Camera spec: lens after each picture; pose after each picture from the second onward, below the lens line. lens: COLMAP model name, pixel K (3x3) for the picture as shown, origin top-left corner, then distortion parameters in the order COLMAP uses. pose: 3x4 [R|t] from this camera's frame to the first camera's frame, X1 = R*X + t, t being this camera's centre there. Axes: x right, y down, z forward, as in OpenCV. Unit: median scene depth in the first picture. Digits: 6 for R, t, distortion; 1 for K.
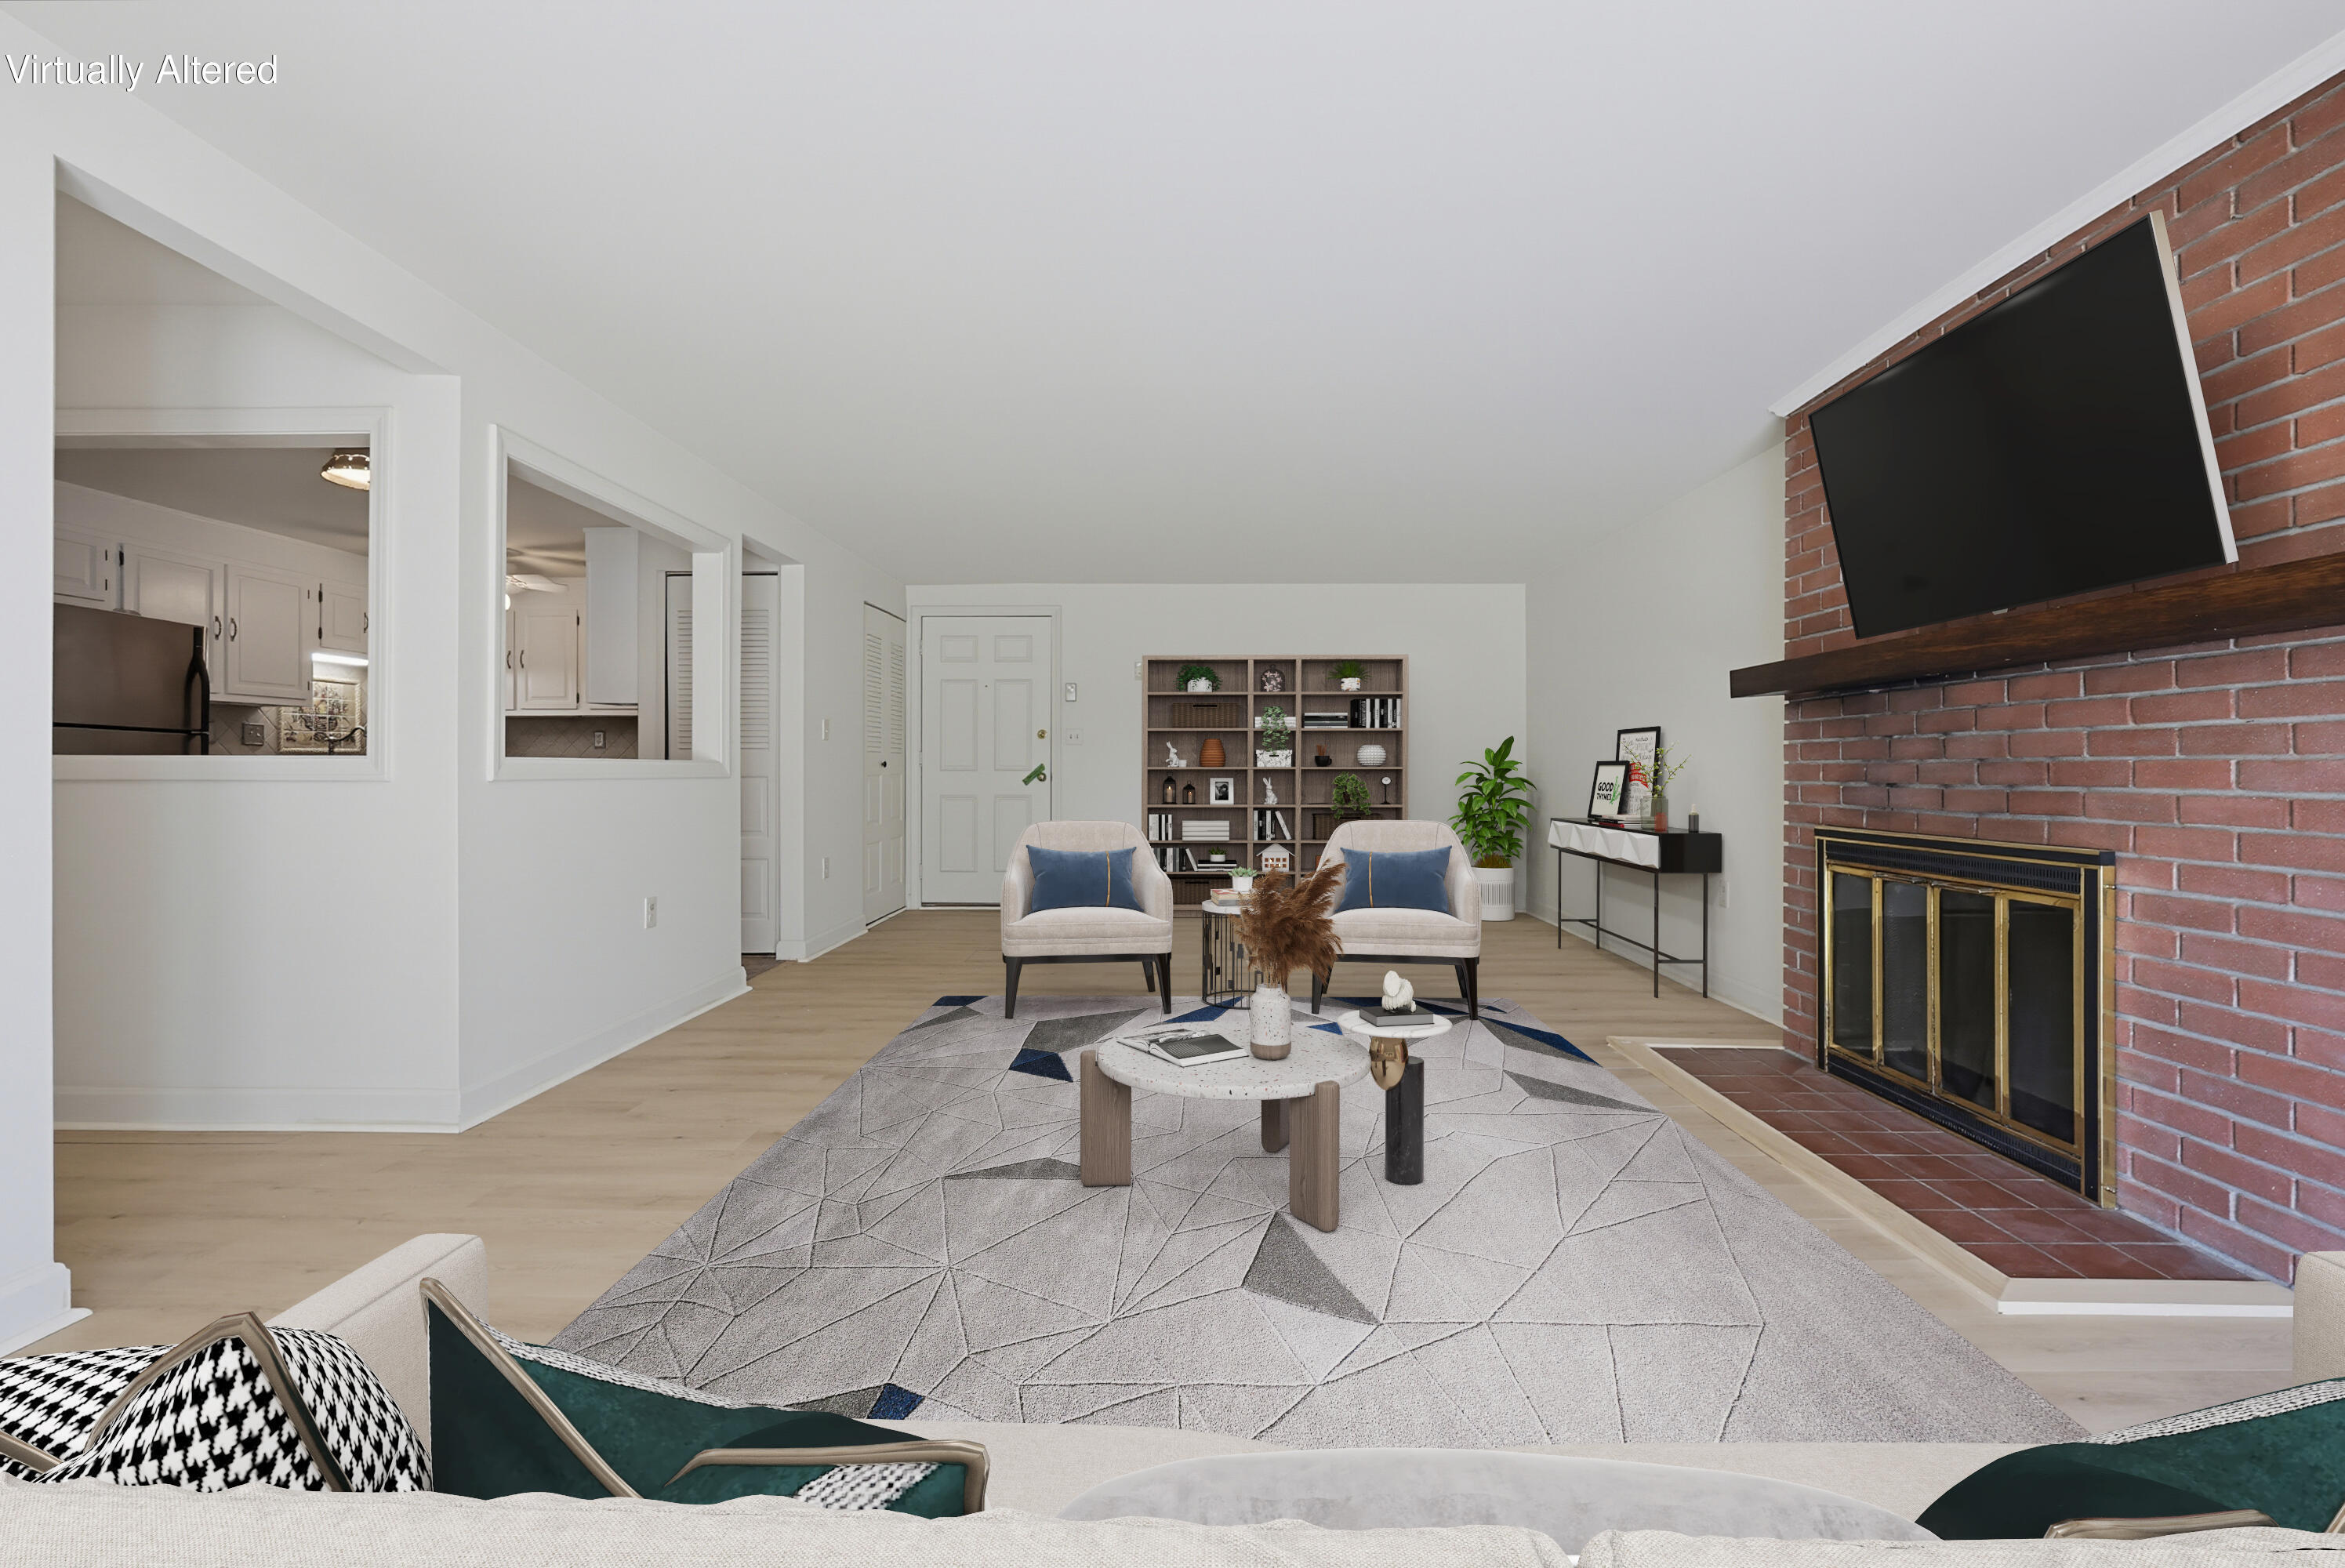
lens RADIAL K [[984.4, 0, 1175.0], [0, 984.4, 778.3], [0, 0, 1]] dist [0.000053, -0.000013]
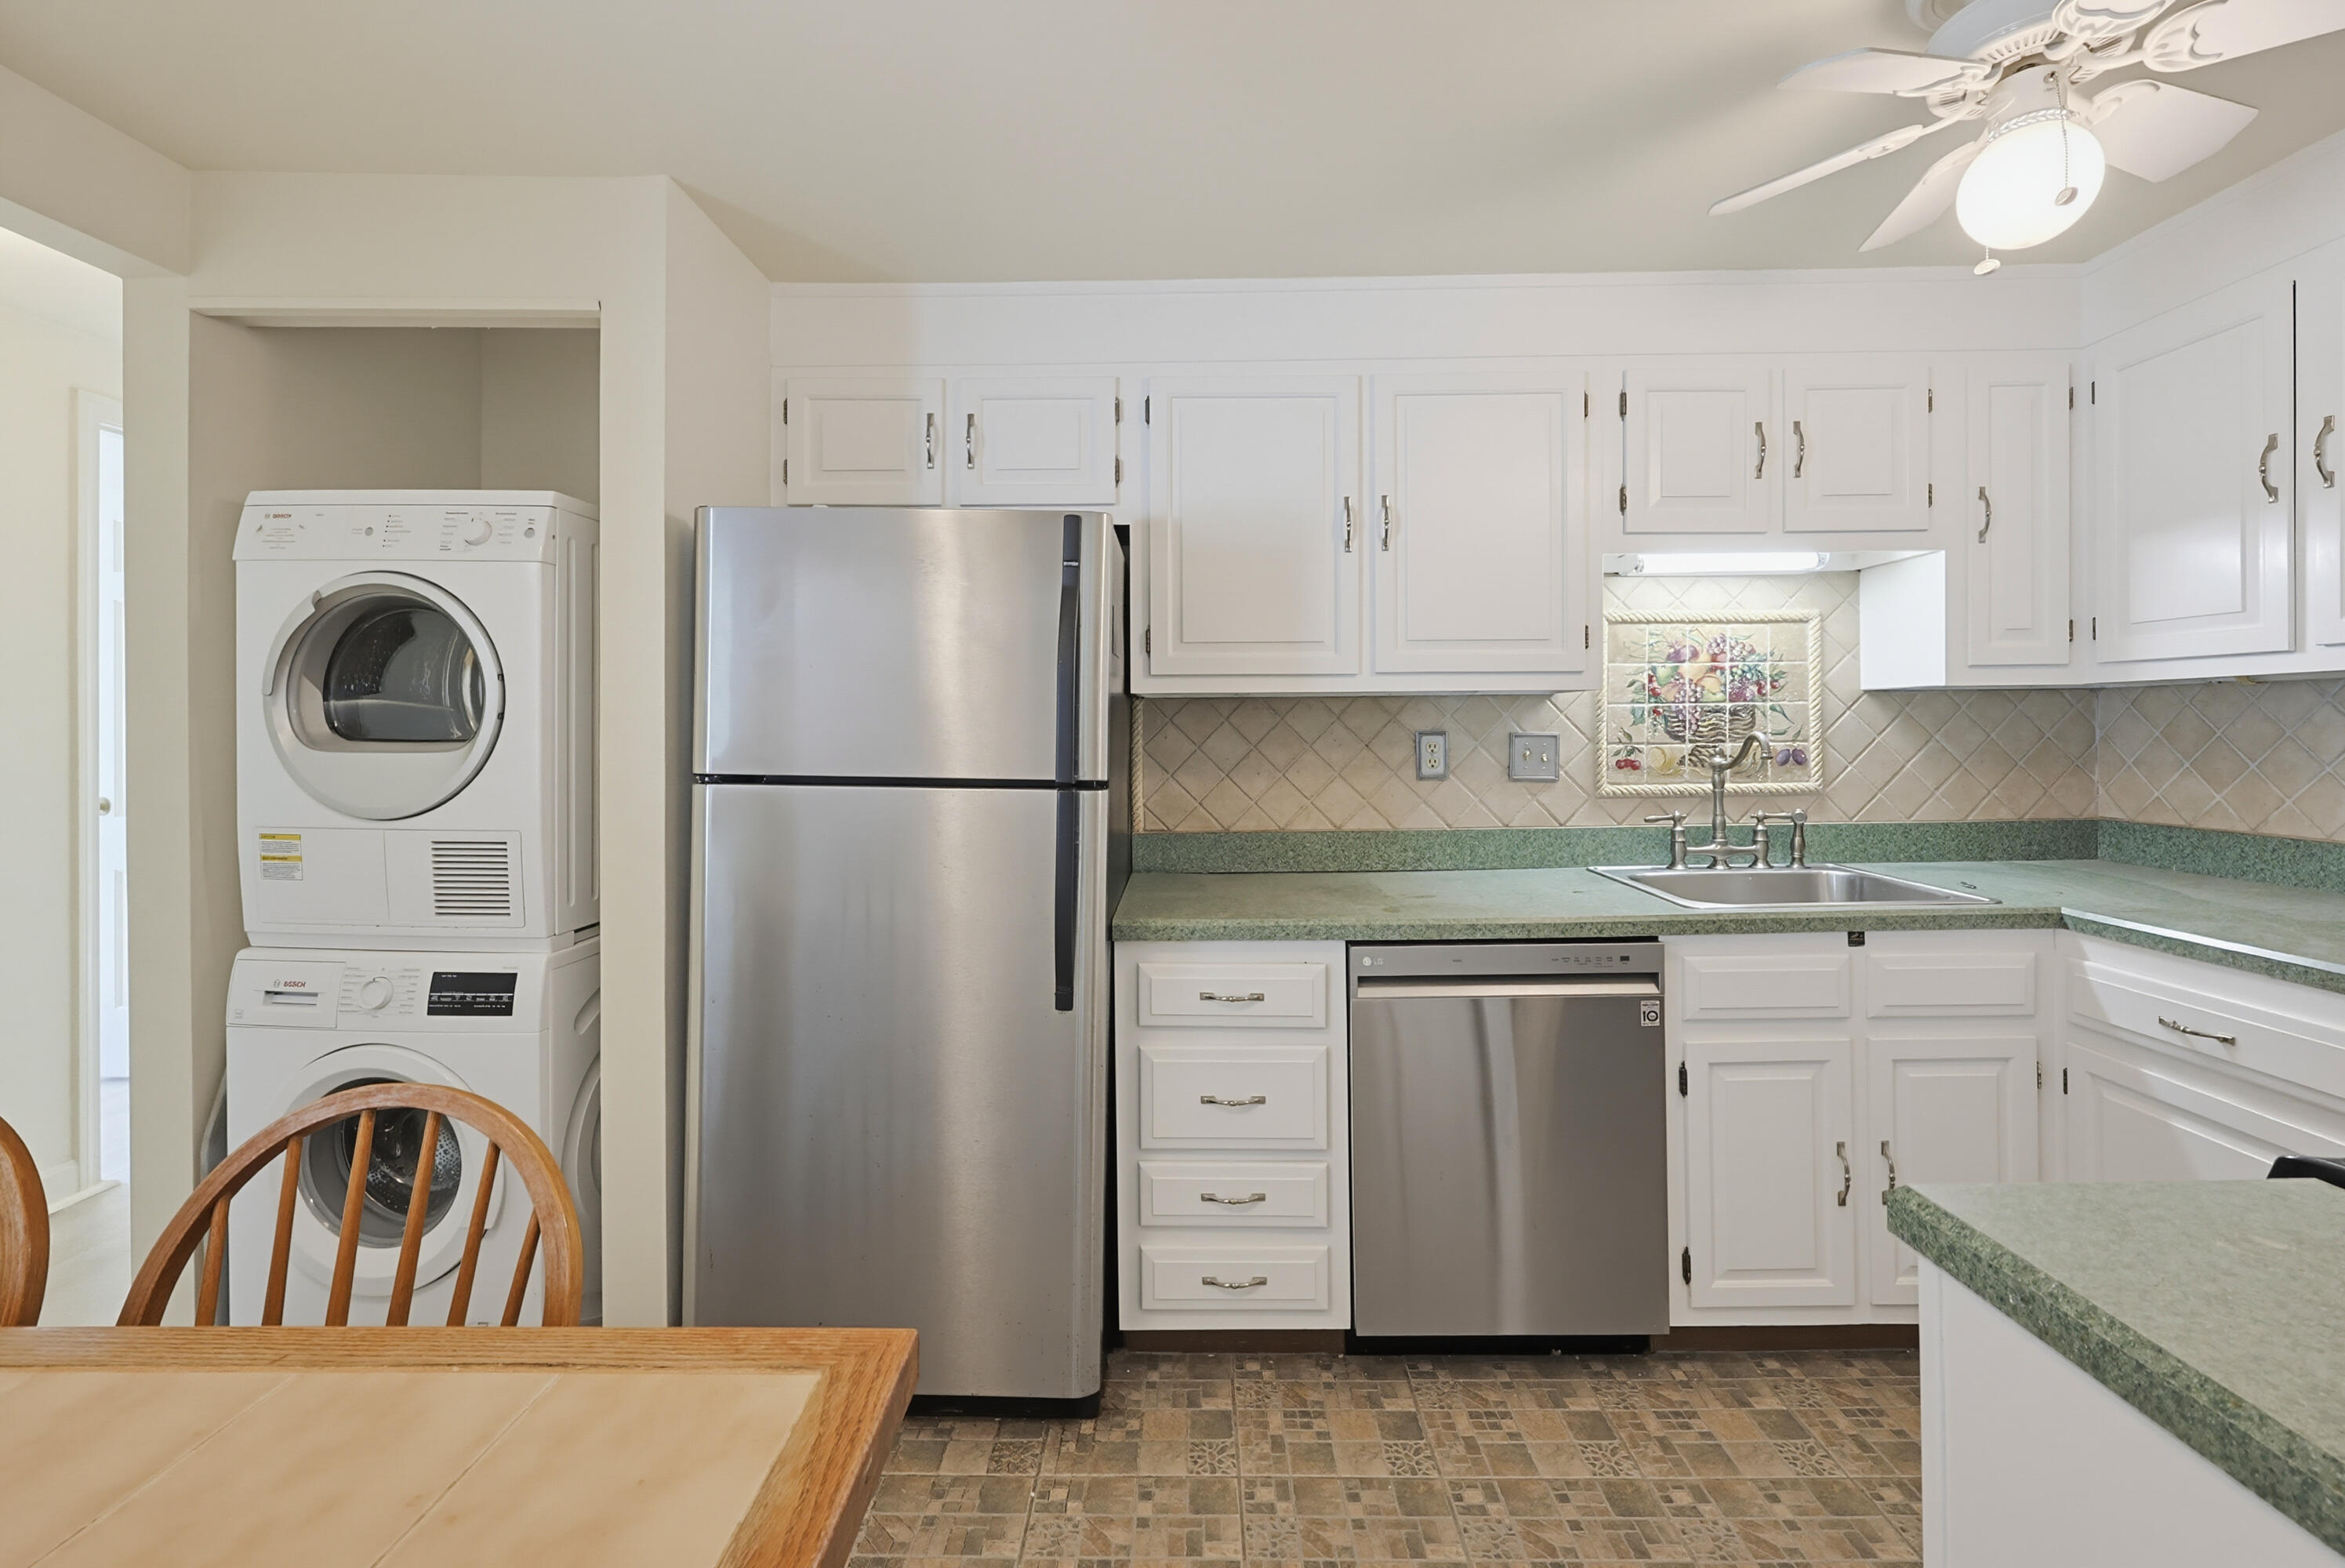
lens RADIAL K [[984.4, 0, 1181.3], [0, 984.4, 723.9], [0, 0, 1]] dist [0.000053, -0.000013]
pose [[0.021178, -0.004911, -0.999764, -0.395552], [0.000398, 0.999988, -0.004903, -0.047155], [0.999776, -0.000294, 0.021180, 0.674822]]
